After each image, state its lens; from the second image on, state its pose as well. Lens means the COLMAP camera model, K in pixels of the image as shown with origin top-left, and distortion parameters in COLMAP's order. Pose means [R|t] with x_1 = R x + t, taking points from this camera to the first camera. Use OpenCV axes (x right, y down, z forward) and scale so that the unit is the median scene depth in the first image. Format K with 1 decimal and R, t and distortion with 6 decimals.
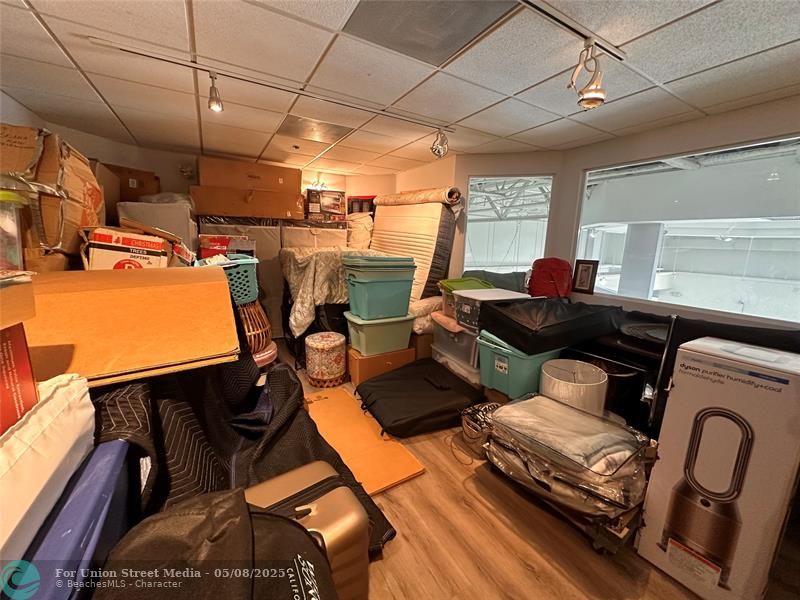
lens RADIAL K [[319.0, 0, 400.8], [0, 319.0, 300.2], [0, 0, 1]] dist [-0.002415, 0.000292]
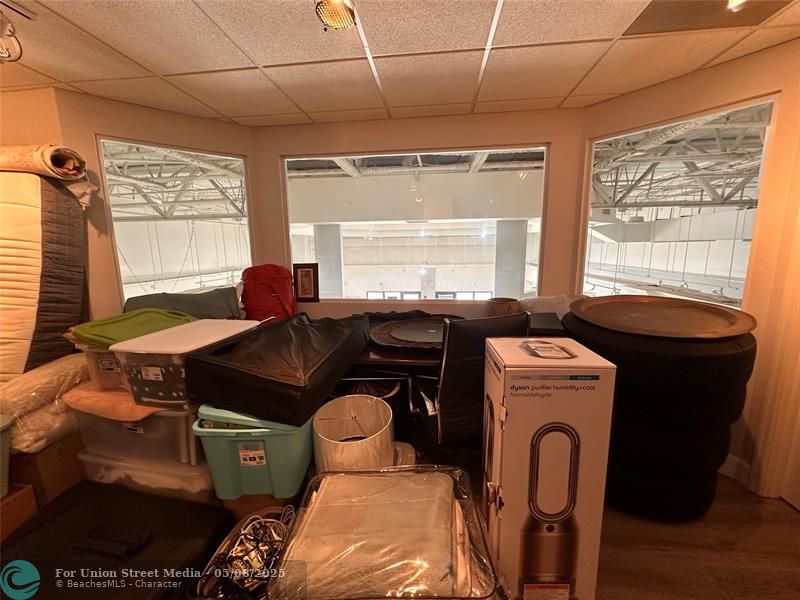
lens RADIAL K [[319.0, 0, 399.6], [0, 319.0, 298.7], [0, 0, 1]] dist [-0.002415, 0.000292]
pose [[0.596786, -0.166813, 0.784869, 0.047024], [0.178085, 0.981292, 0.073151, -0.051742], [-0.782389, 0.096118, 0.615328, 0.286922]]
